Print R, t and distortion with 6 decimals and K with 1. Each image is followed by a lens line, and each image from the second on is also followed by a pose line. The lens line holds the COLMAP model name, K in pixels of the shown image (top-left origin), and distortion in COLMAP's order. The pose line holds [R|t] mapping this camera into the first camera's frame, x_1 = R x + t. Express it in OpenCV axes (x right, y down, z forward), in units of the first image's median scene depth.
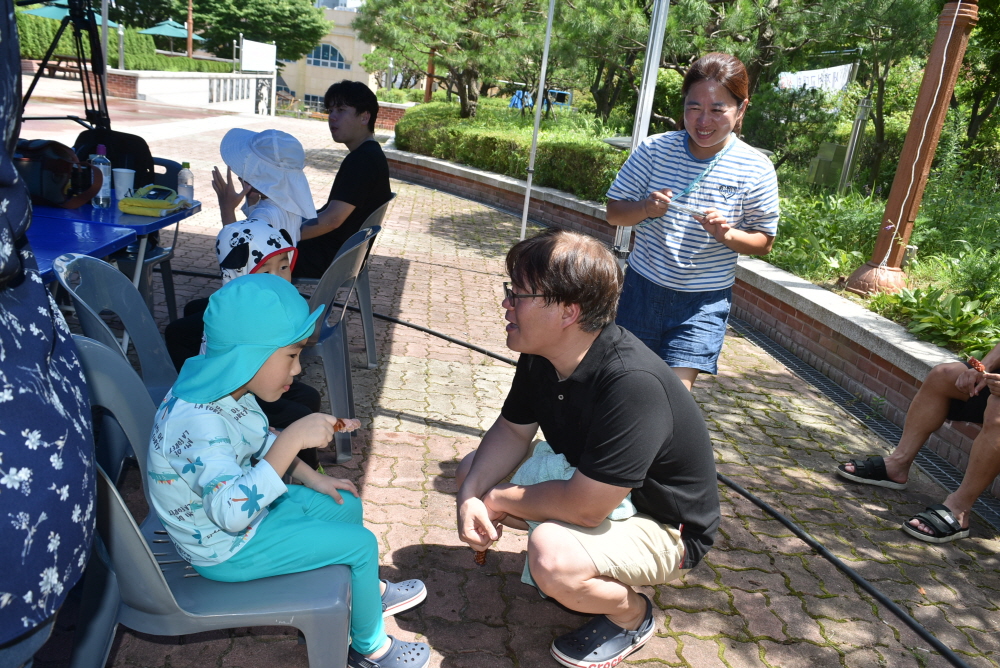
lens RADIAL K [[786.4, 0, 492.5], [0, 786.4, 336.1], [0, 0, 1]] dist [-0.019067, 0.012127]
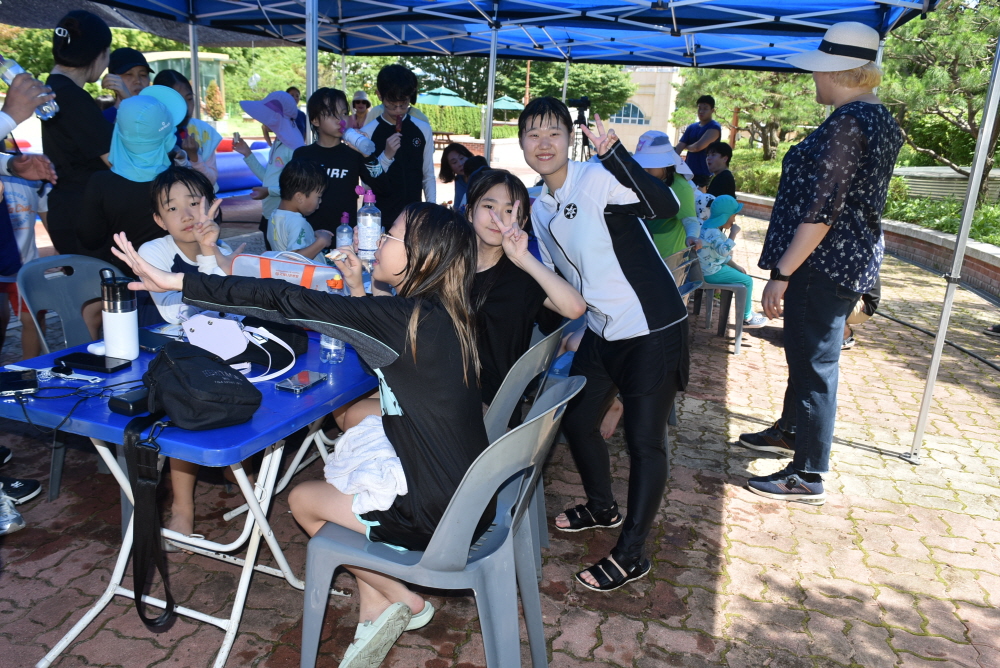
lens RADIAL K [[786.4, 0, 492.5], [0, 786.4, 336.1], [0, 0, 1]] dist [-0.019067, 0.012127]
pose [[0.936225, 0.018871, -0.350894, -0.000420], [-0.040933, 0.997616, -0.055562, 0.035358], [0.349008, 0.066382, 0.934766, -0.120524]]
